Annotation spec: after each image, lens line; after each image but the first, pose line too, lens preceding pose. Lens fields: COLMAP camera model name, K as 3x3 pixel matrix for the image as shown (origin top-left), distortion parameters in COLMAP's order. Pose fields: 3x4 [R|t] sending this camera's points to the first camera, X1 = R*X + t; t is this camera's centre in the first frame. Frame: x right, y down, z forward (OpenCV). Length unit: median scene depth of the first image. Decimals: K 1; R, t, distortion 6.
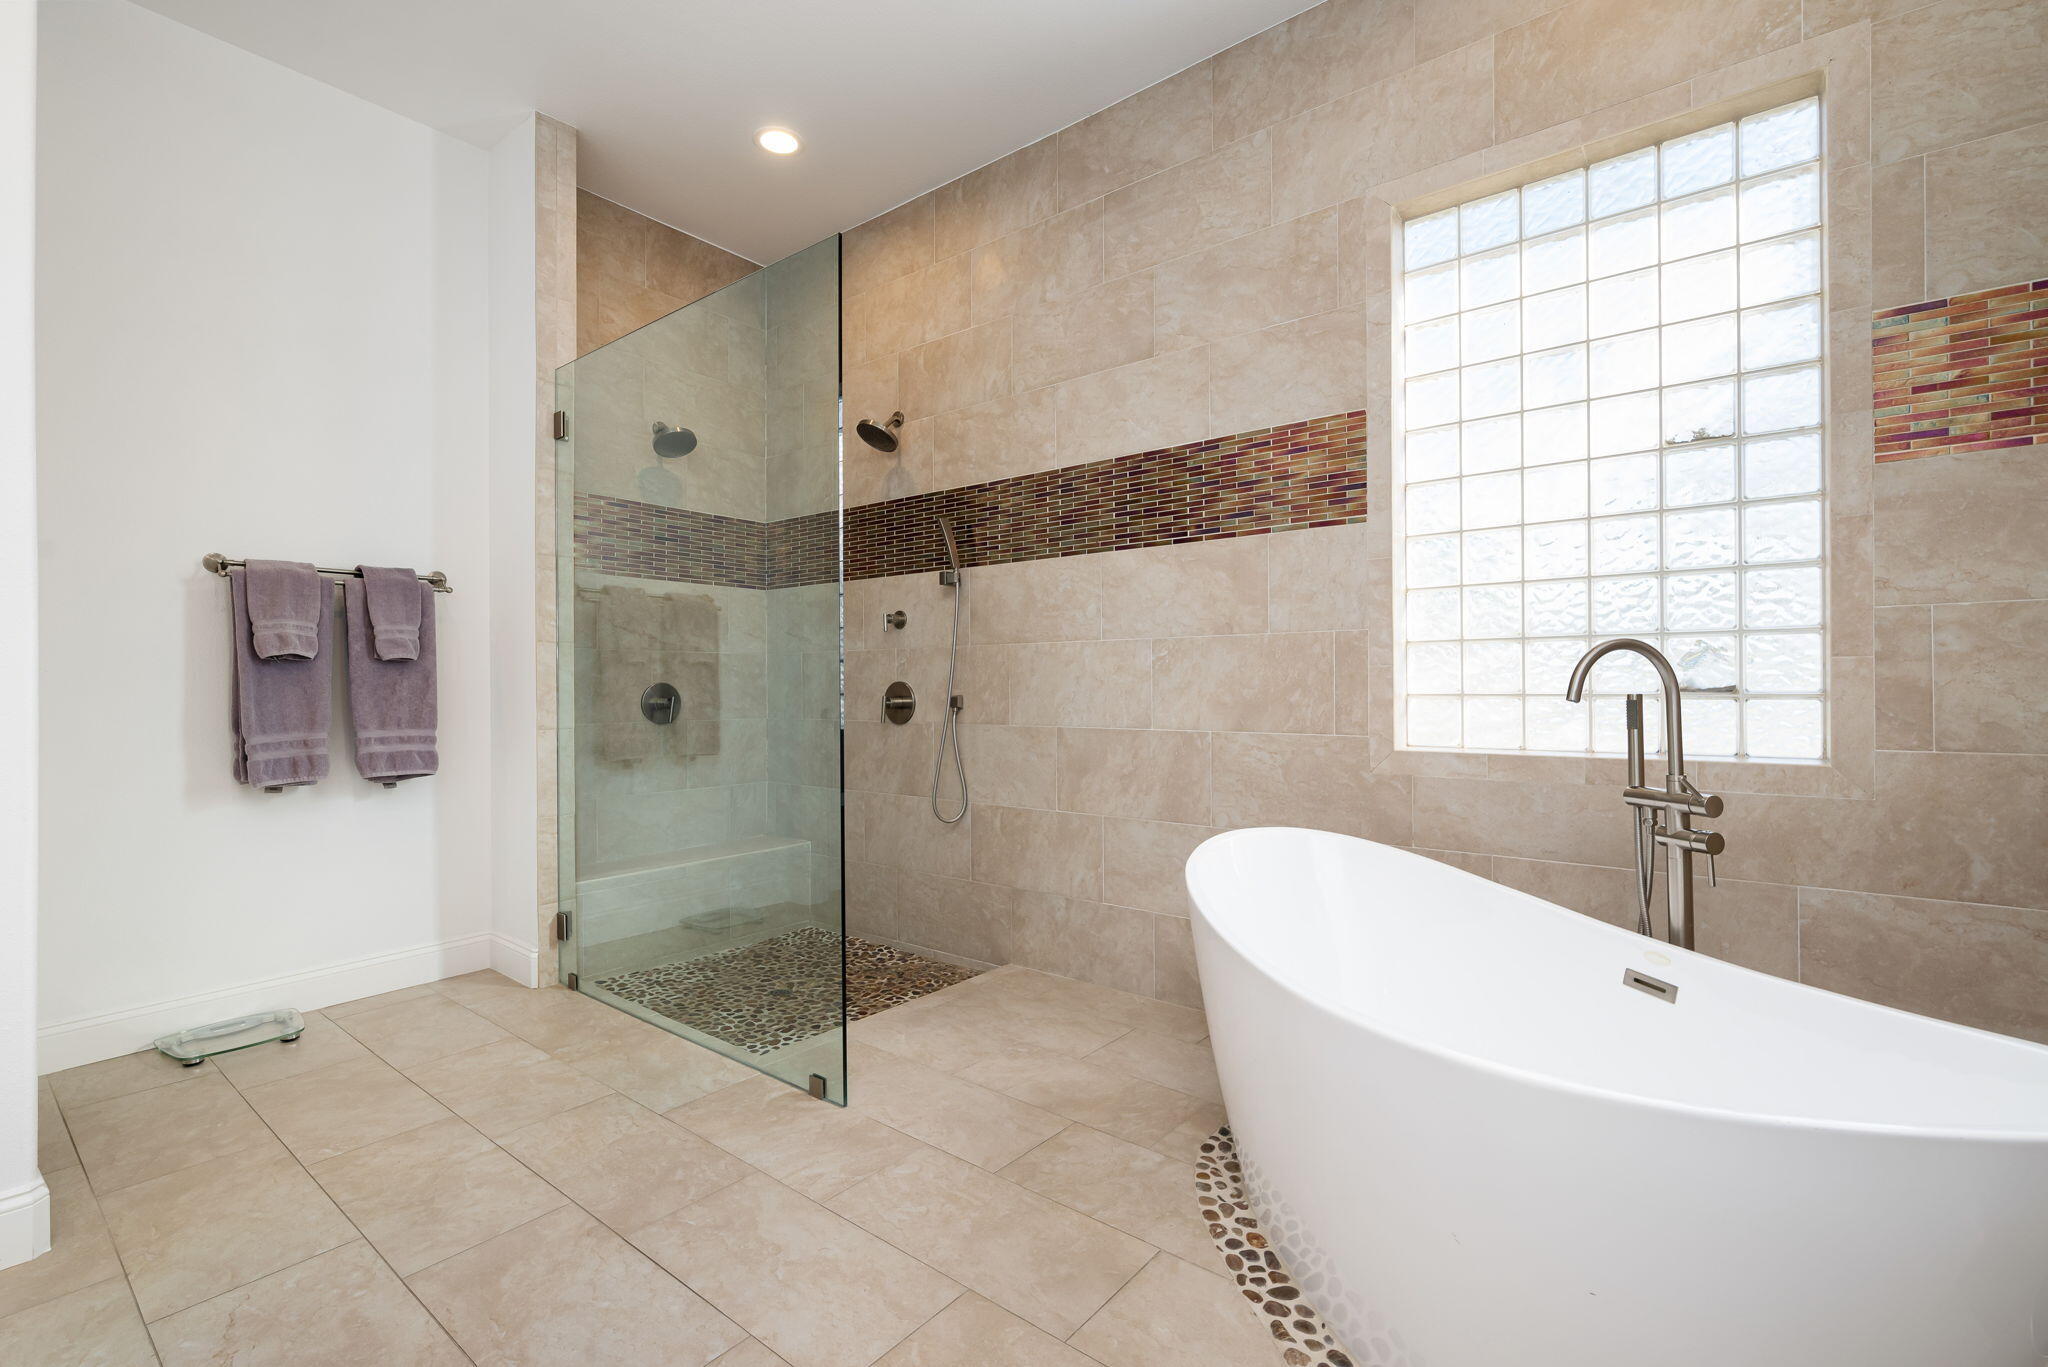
lens RADIAL K [[916.4, 0, 1024.2], [0, 916.4, 683.2], [0, 0, 1]] dist [0.000828, -0.000223]
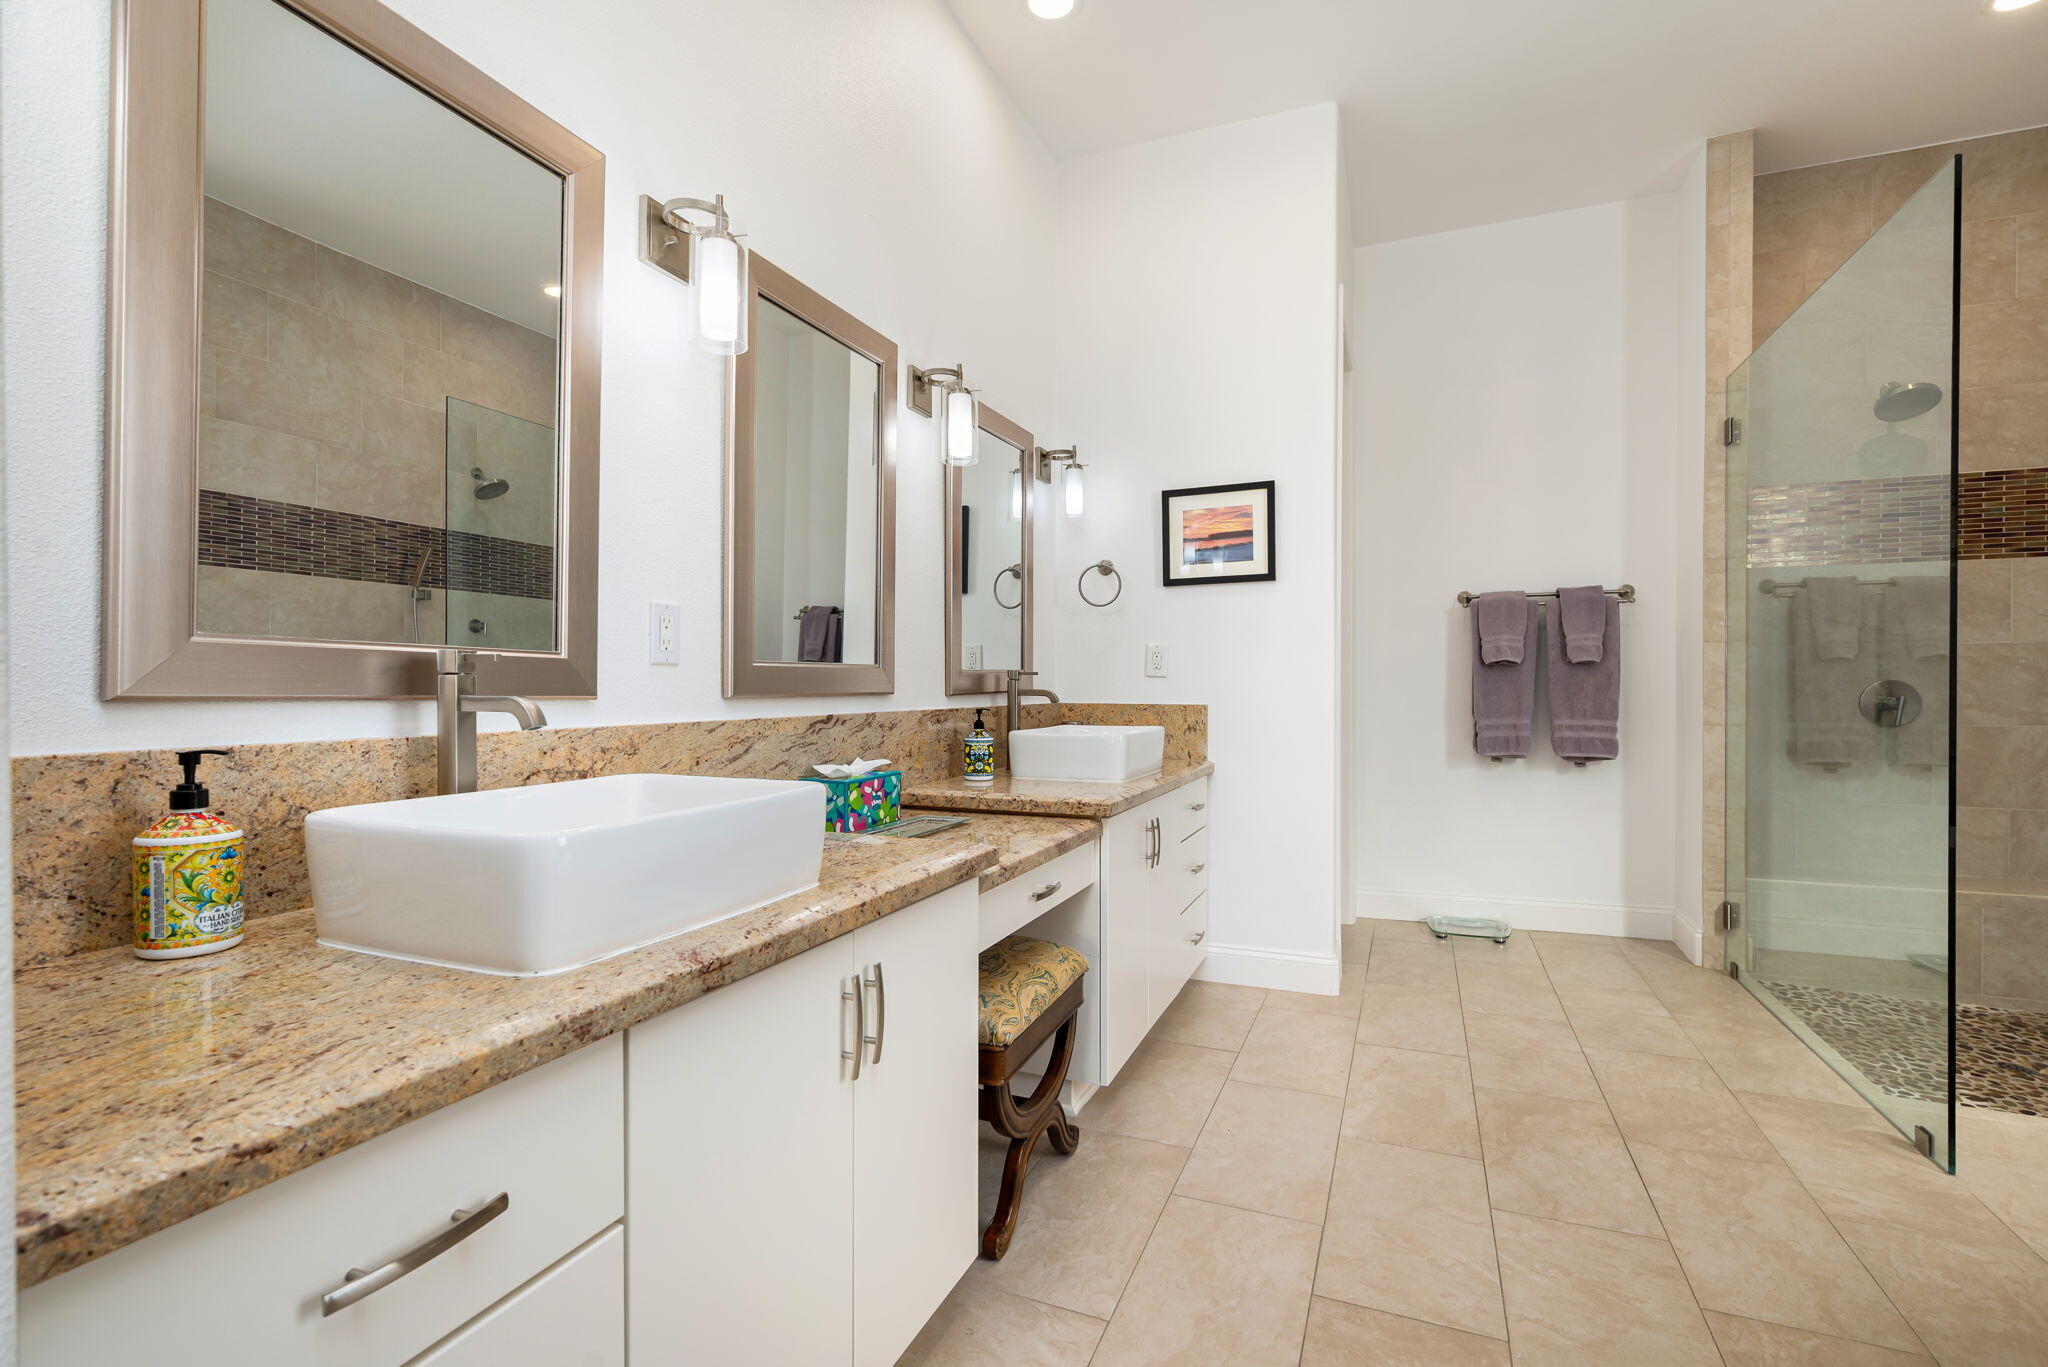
lens RADIAL K [[916.4, 0, 1020.4], [0, 916.4, 685.3], [0, 0, 1]] dist [0.000828, -0.000223]
pose [[0.271193, 0.002699, -0.962521, 0.286389], [0.003920, 0.999985, 0.003909, -0.002712], [0.962517, -0.004833, 0.271179, -0.052837]]
